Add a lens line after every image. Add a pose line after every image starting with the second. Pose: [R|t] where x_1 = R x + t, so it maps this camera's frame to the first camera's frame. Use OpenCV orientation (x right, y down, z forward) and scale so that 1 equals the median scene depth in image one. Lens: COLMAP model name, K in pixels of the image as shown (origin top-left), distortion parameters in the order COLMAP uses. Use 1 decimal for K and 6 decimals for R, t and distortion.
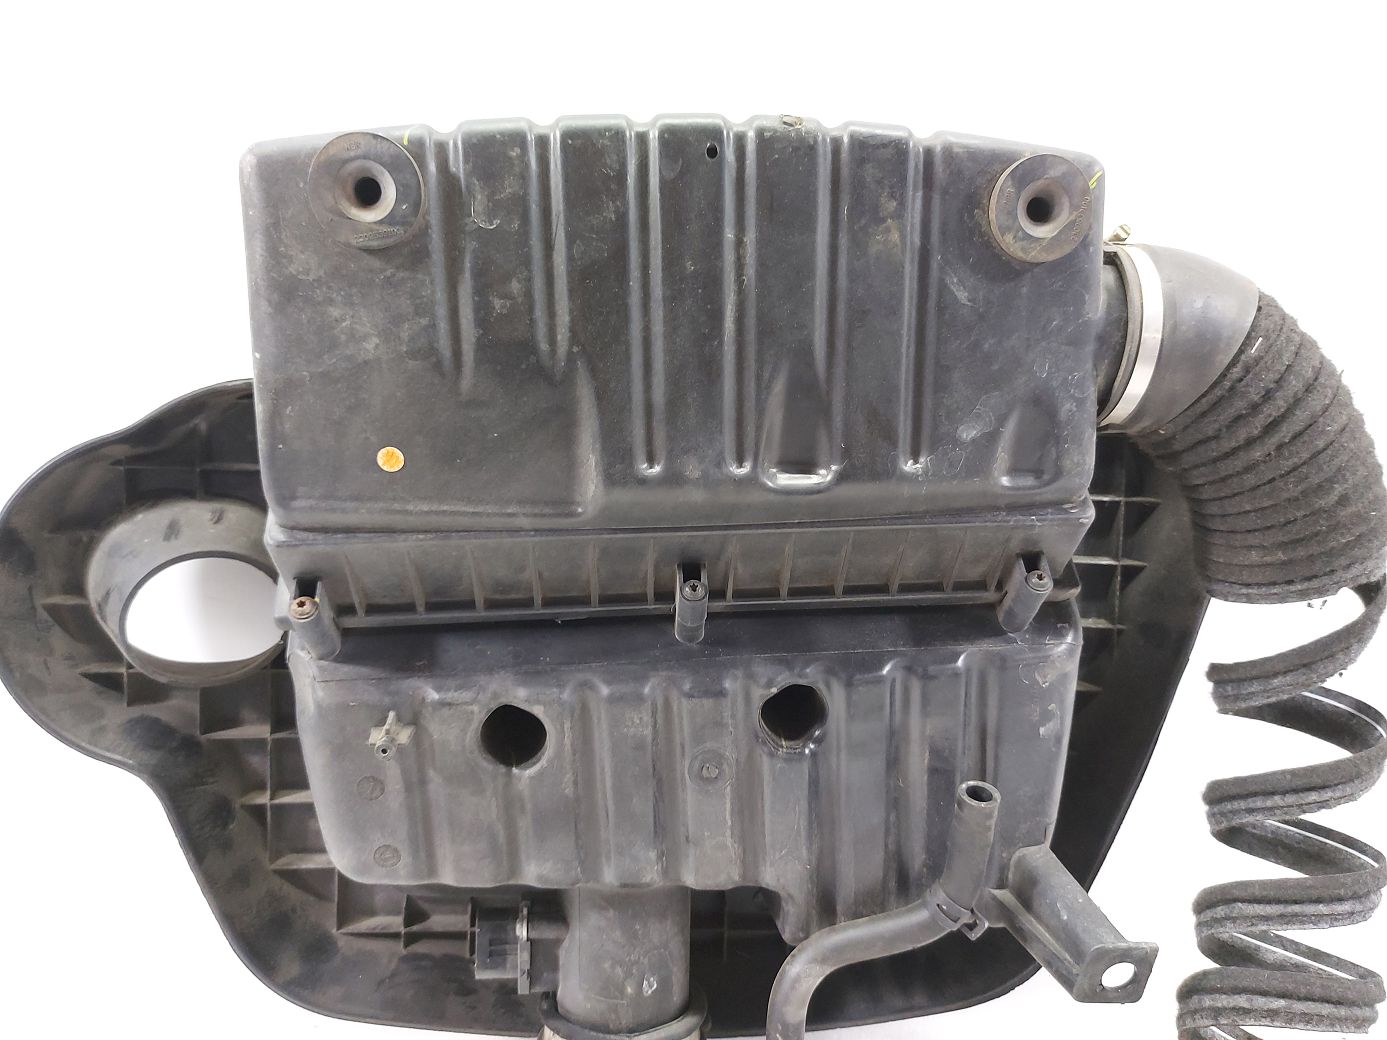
lens RADIAL K [[954.0, 0, 670.9], [0, 954.0, 522.4], [0, 0, 1]] dist [0.132833, -0.187633]
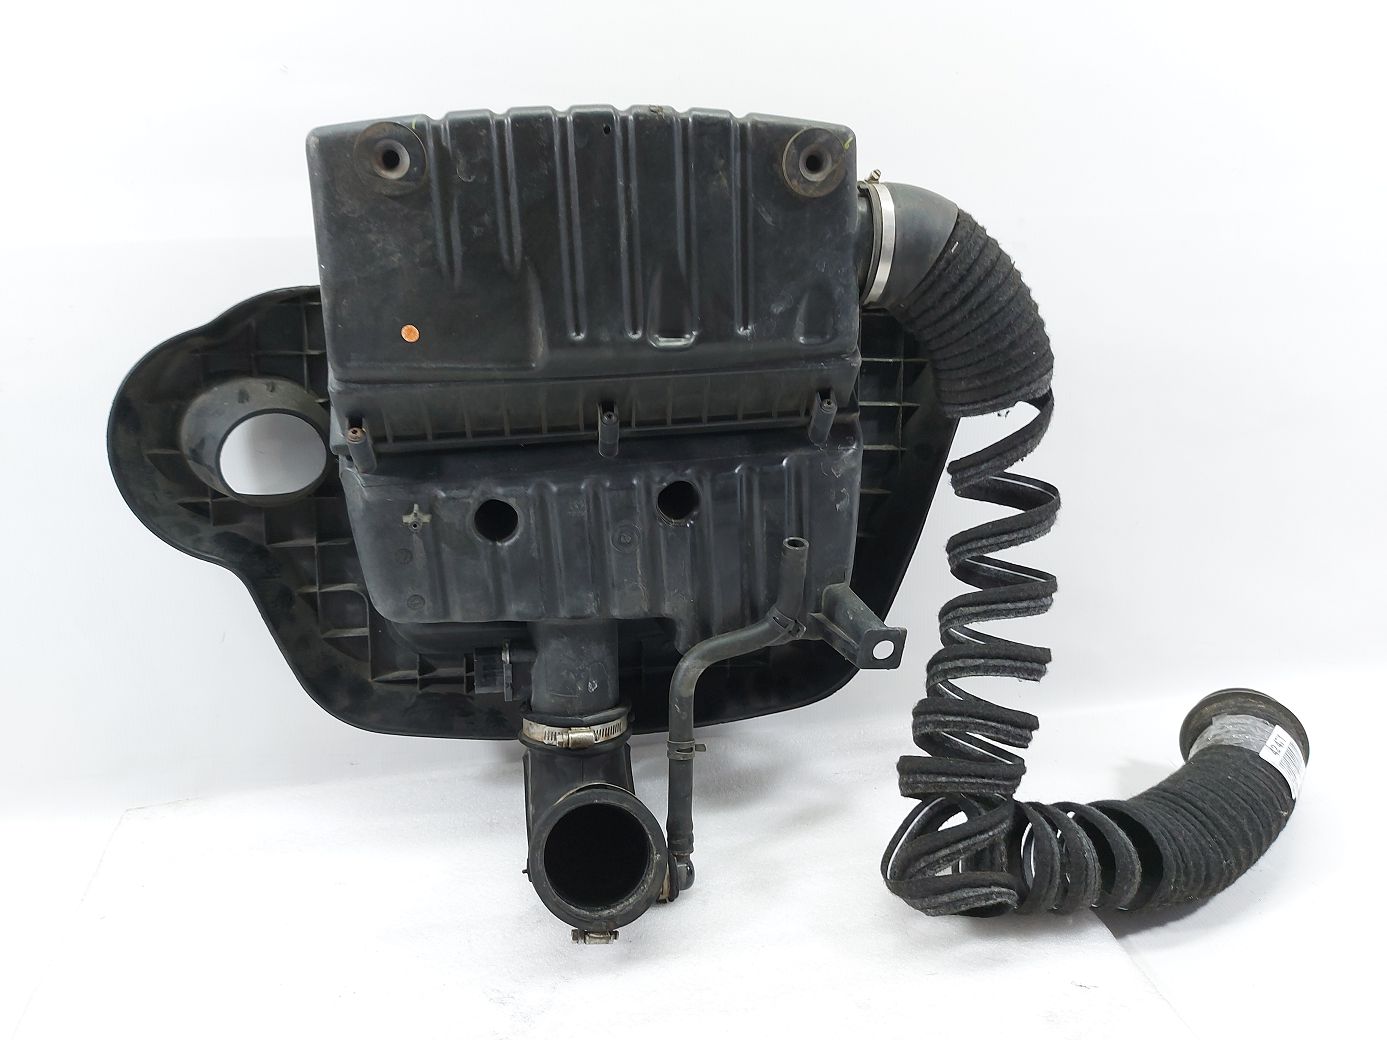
lens RADIAL K [[954.0, 0, 670.9], [0, 954.0, 522.4], [0, 0, 1]] dist [0.132833, -0.187633]
pose [[0.995790, -0.046088, 0.079240, -0.007692], [0.040155, 0.996382, 0.074897, 0.126791], [-0.082406, -0.071399, 0.994038, -0.557424]]
